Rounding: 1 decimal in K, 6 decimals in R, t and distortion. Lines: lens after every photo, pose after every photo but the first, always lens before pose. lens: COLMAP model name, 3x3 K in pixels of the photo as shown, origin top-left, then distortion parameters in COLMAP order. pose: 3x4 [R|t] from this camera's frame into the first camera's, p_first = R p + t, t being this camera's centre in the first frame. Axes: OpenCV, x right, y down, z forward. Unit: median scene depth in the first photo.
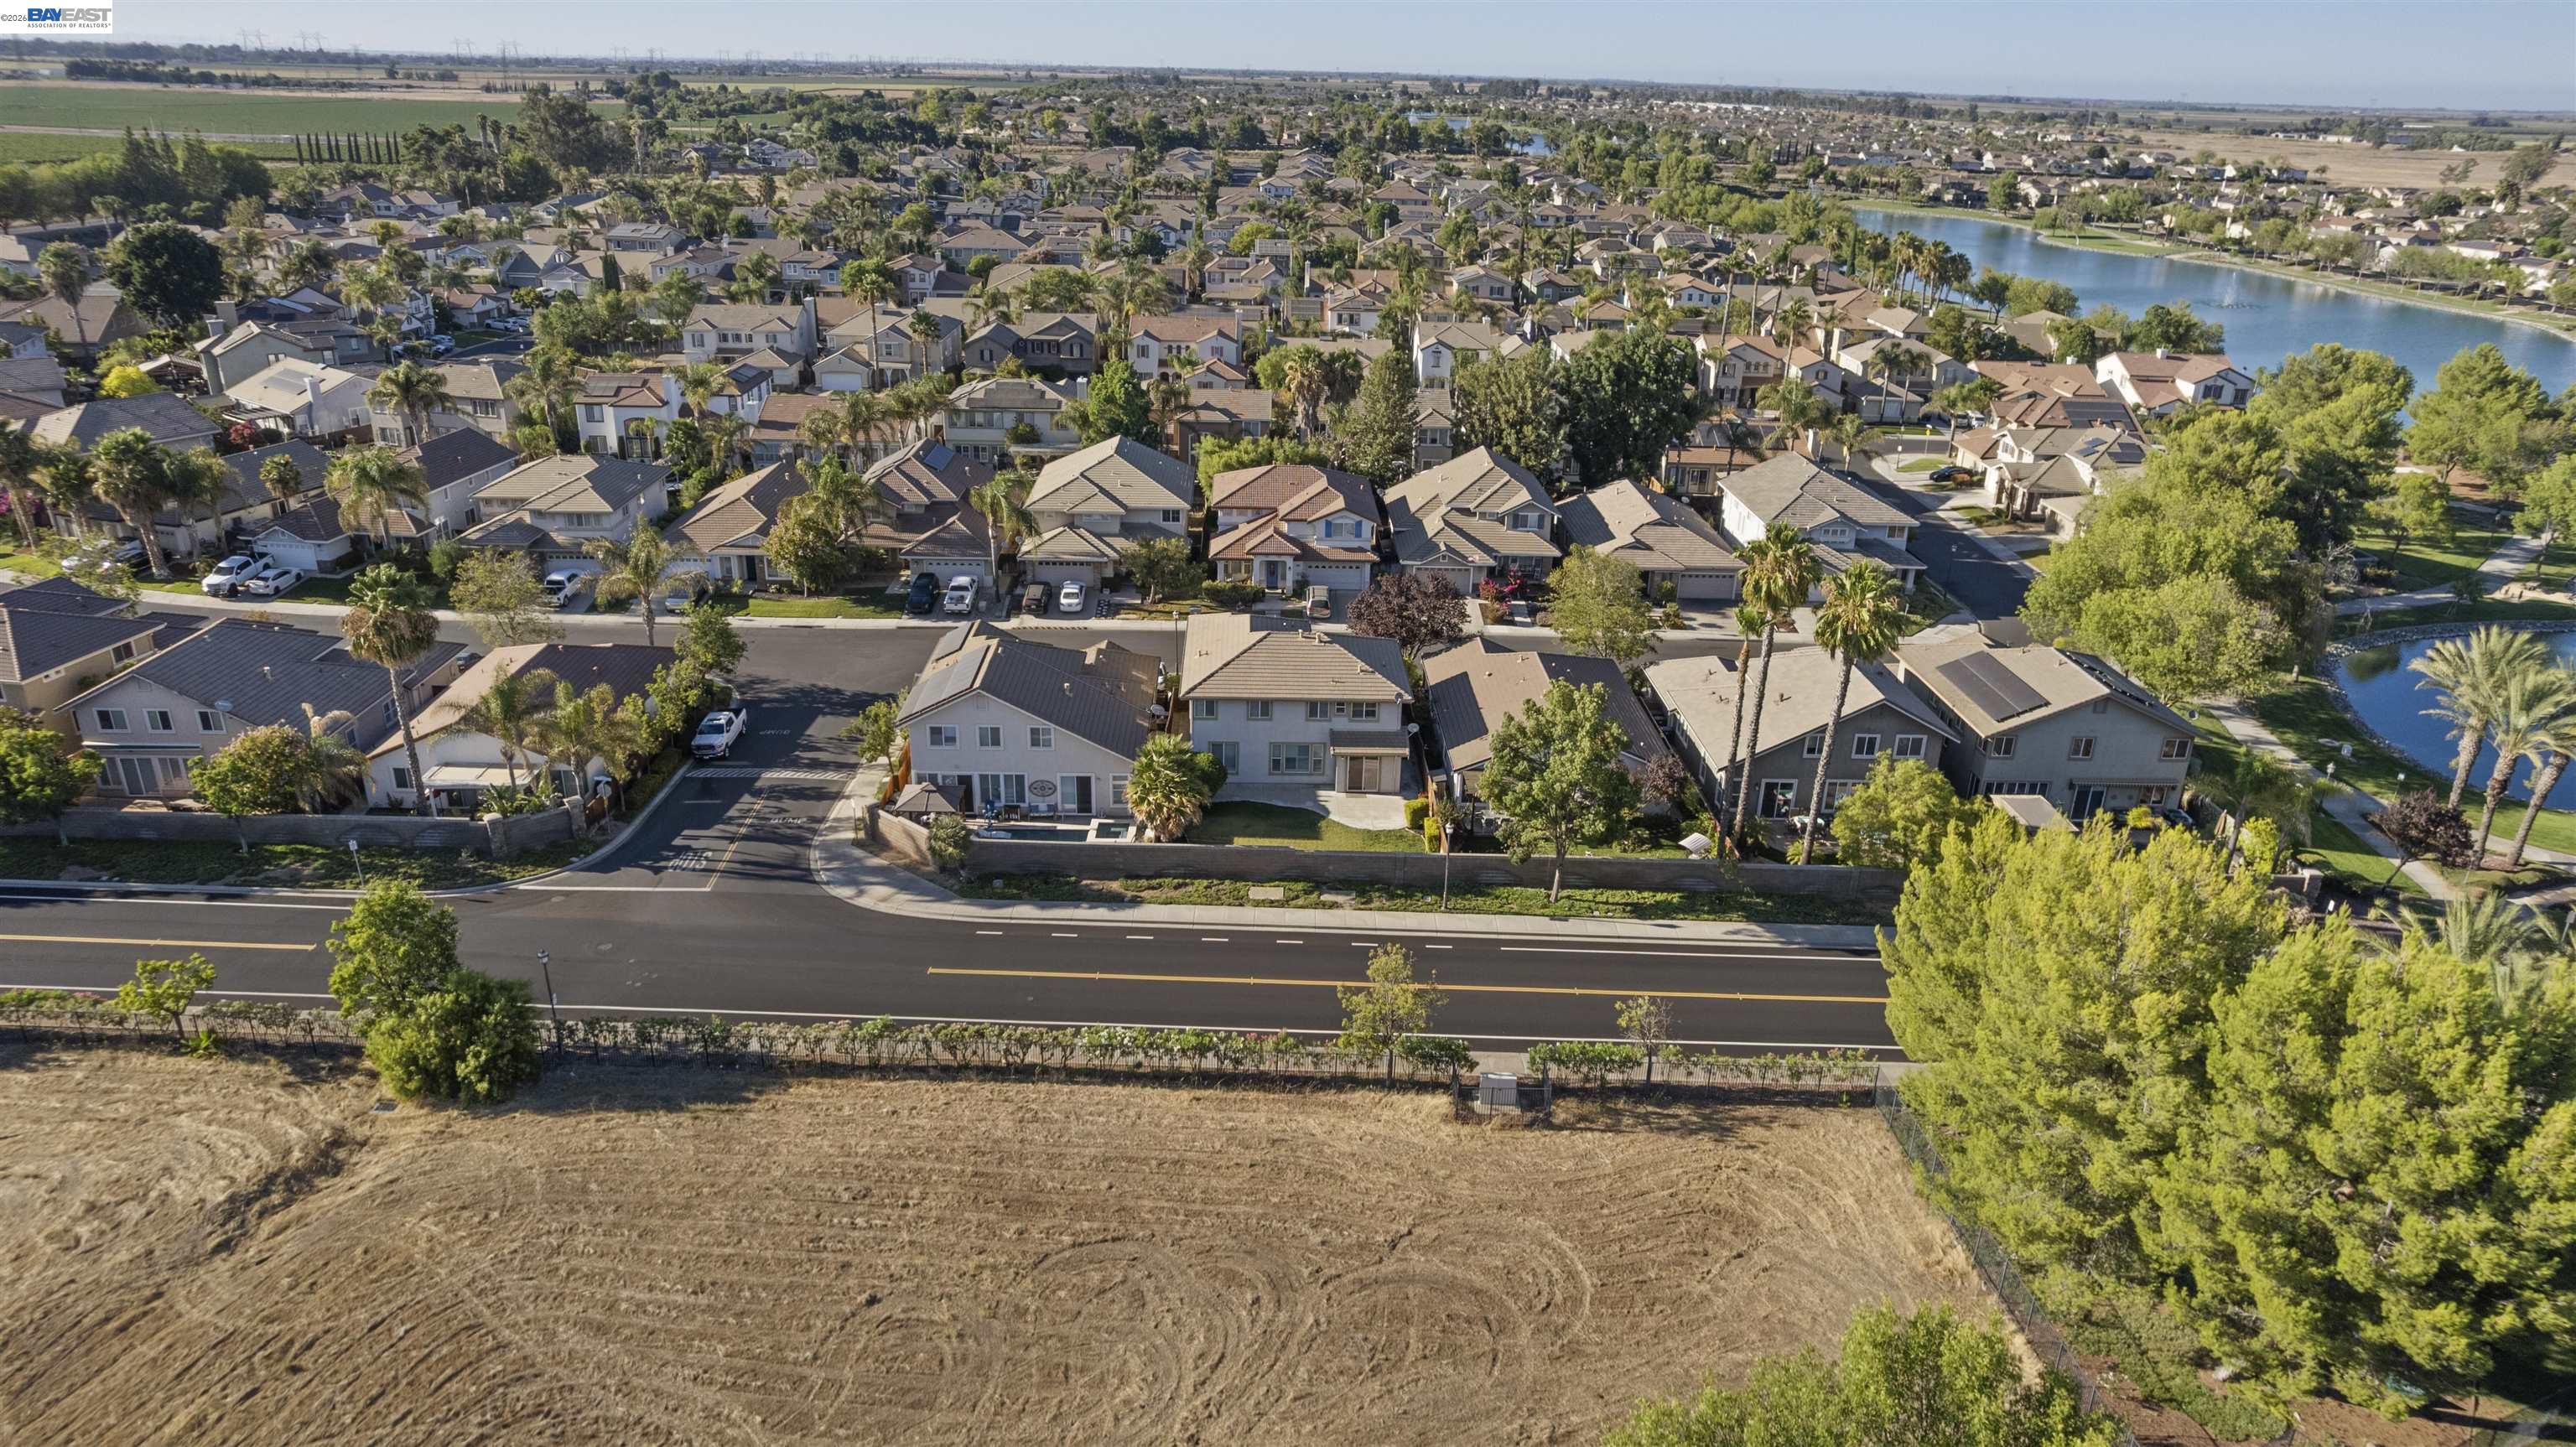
lens RADIAL K [[1658.5, 0, 1301.2], [0, 1658.5, 747.2], [0, 0, 1]] dist [-0.055573, 0.039479]
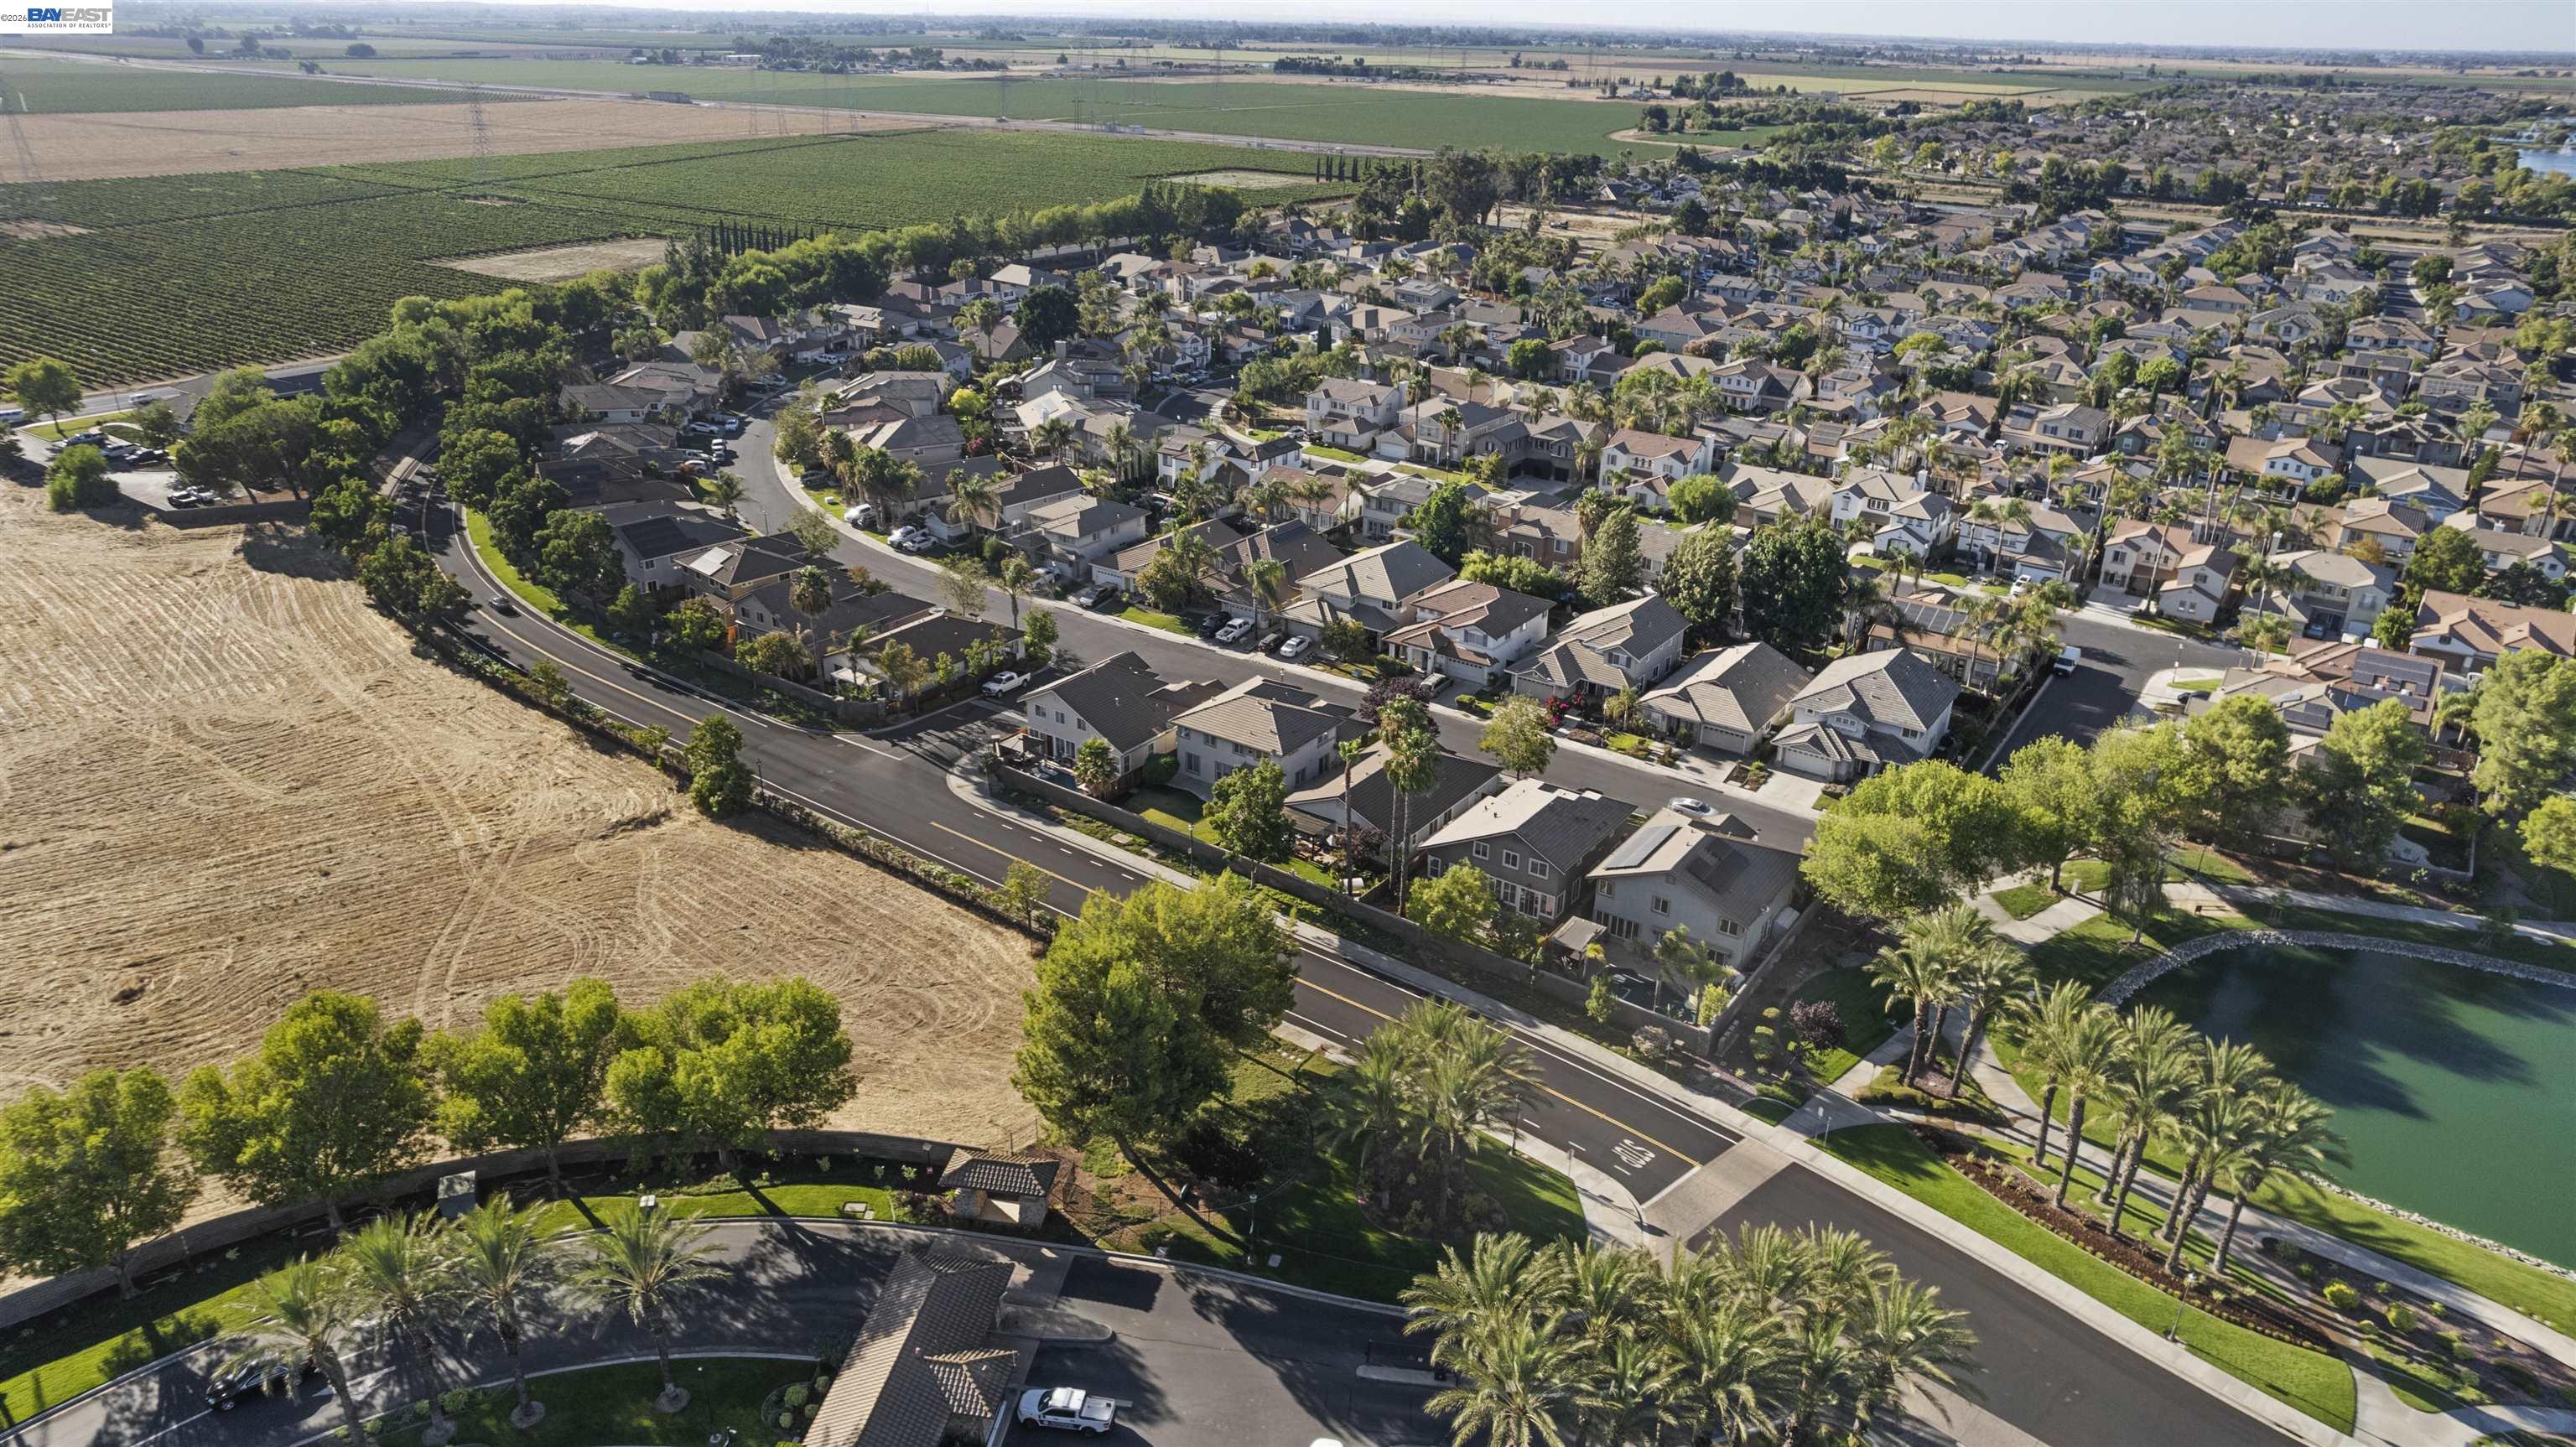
lens RADIAL K [[1658.5, 0, 1282.3], [0, 1658.5, 718.8], [0, 0, 1]] dist [-0.055573, 0.039479]
pose [[0.804546, 0.227183, -0.548720, 0.686998], [-0.227571, 0.971350, 0.068491, -0.127117], [0.548559, 0.069769, 0.833196, -0.248725]]
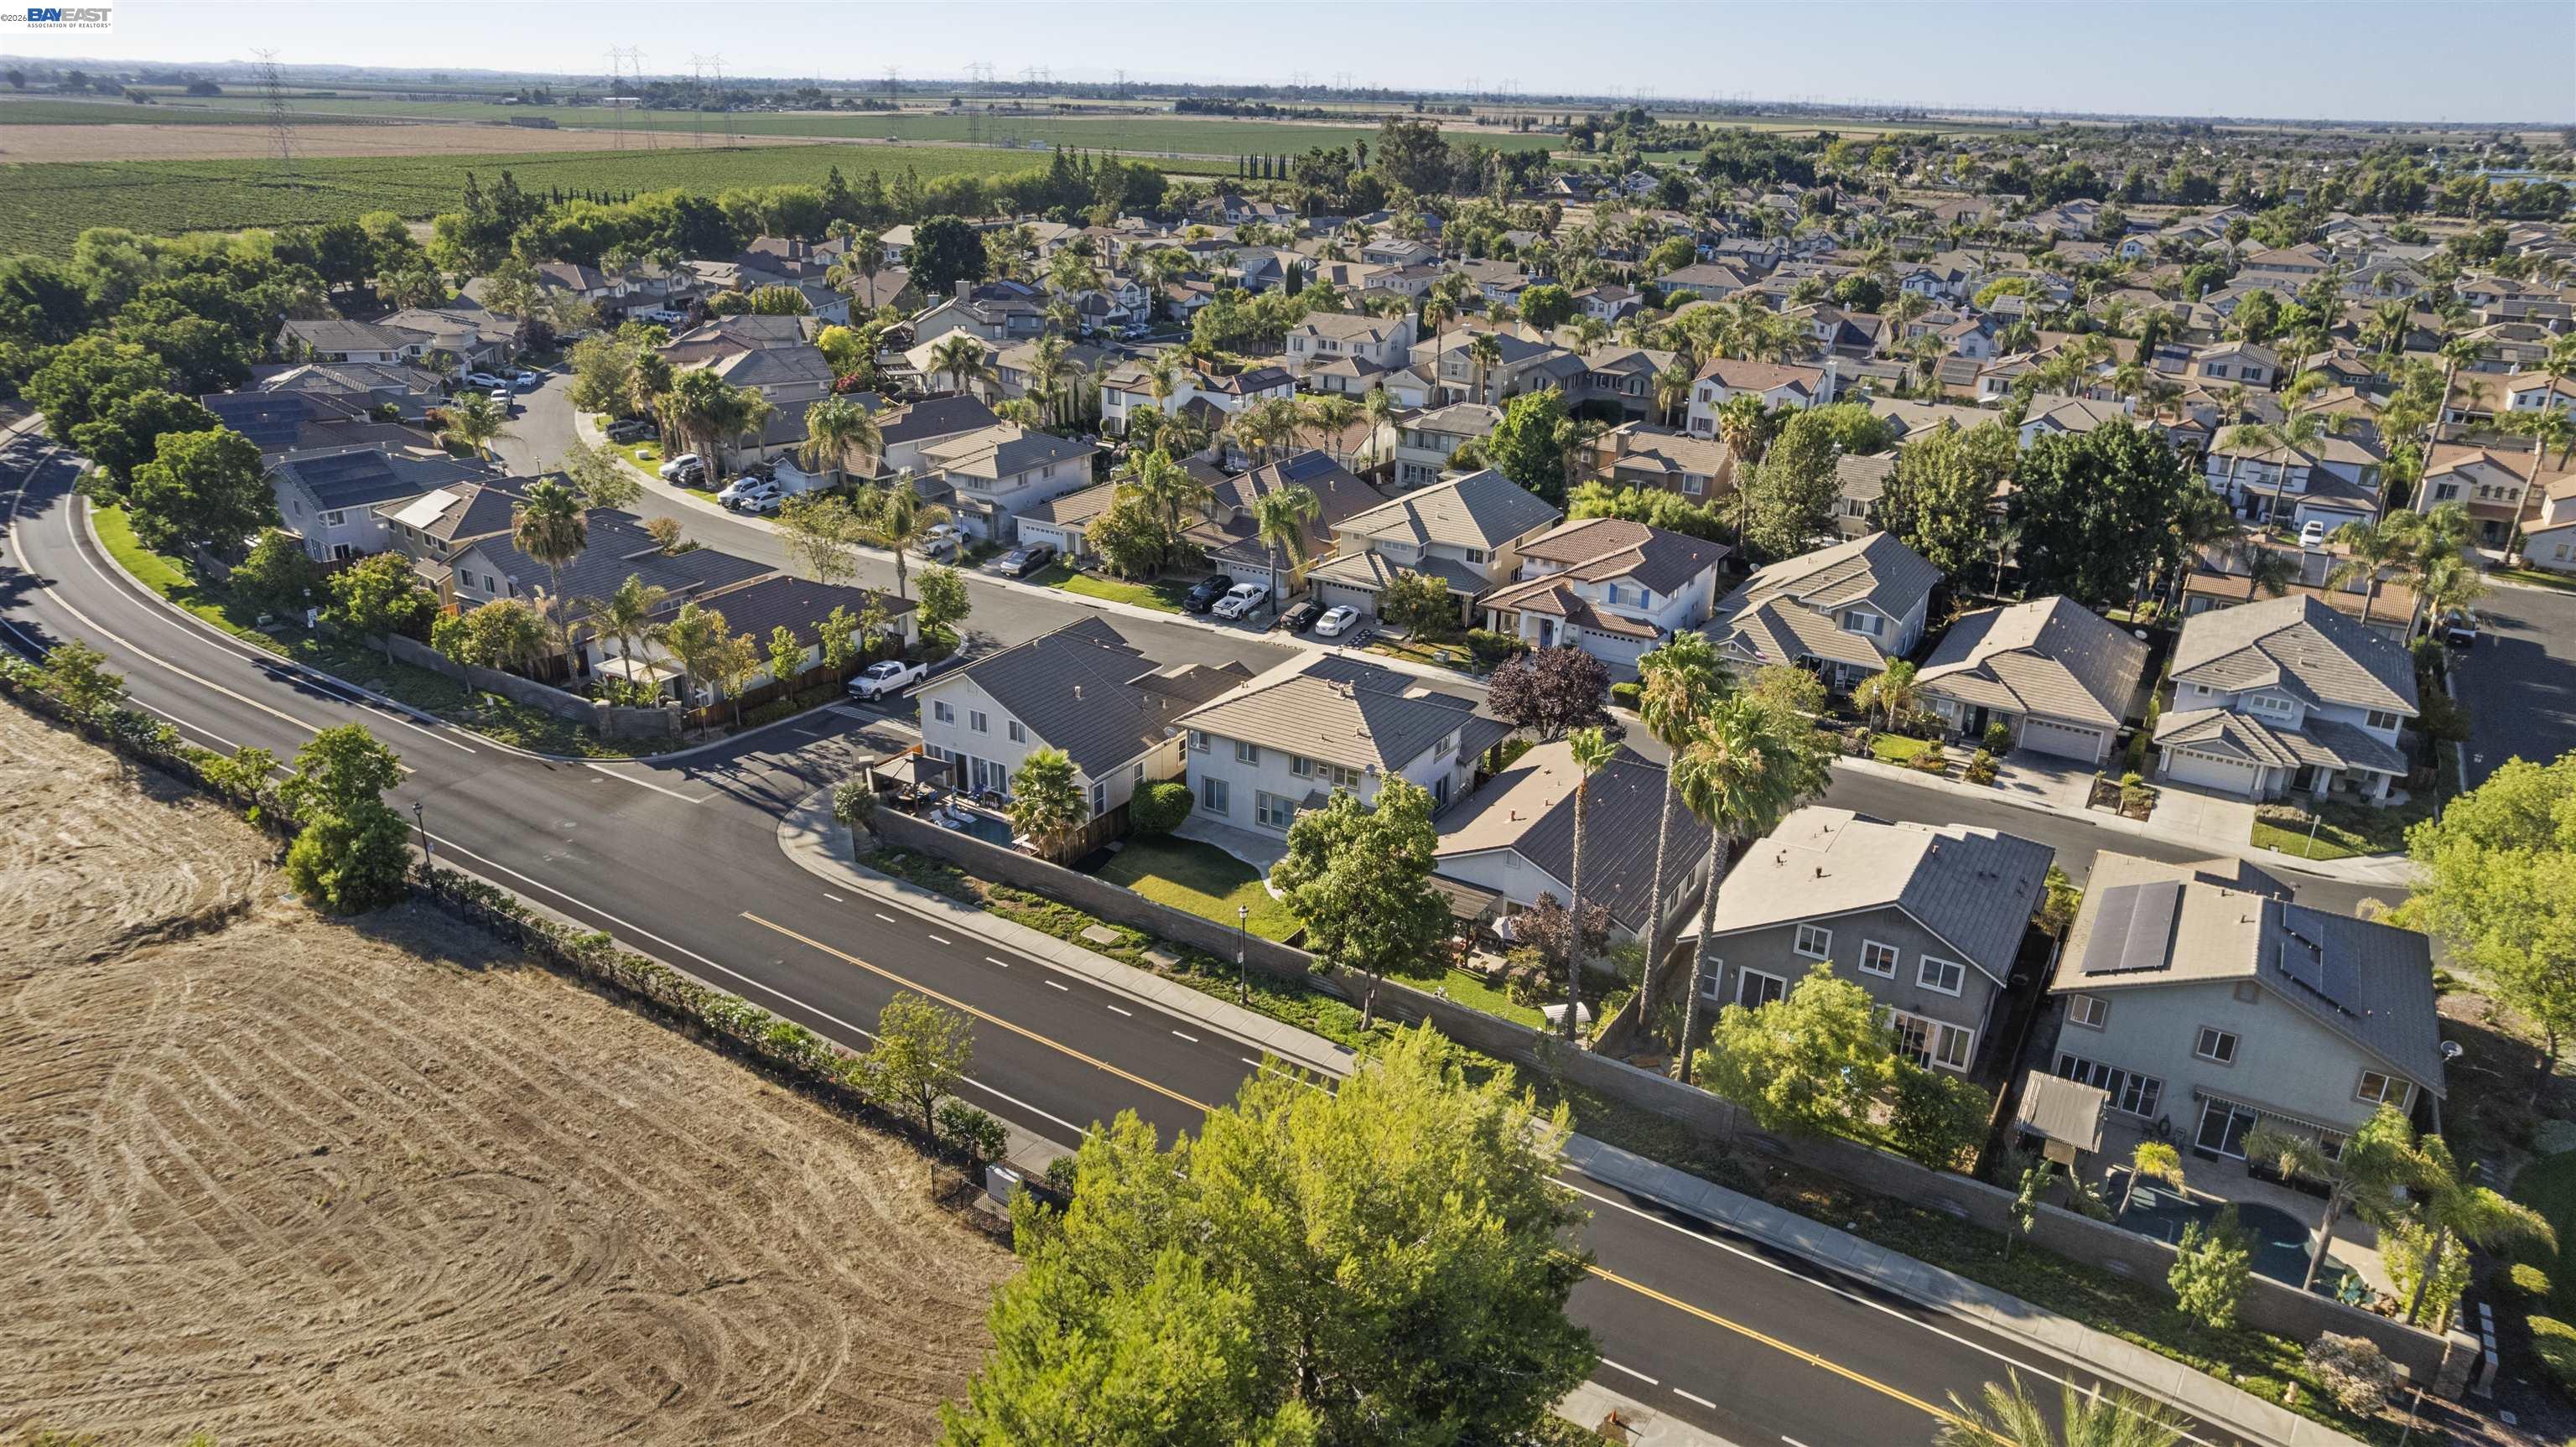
lens RADIAL K [[1658.5, 0, 1275.4], [0, 1658.5, 718.2], [0, 0, 1]] dist [-0.055573, 0.039479]
pose [[0.837338, 0.189634, -0.512741, 0.340769], [-0.209132, 0.977682, 0.020065, -0.046940], [0.505102, 0.090430, 0.858309, 0.150374]]
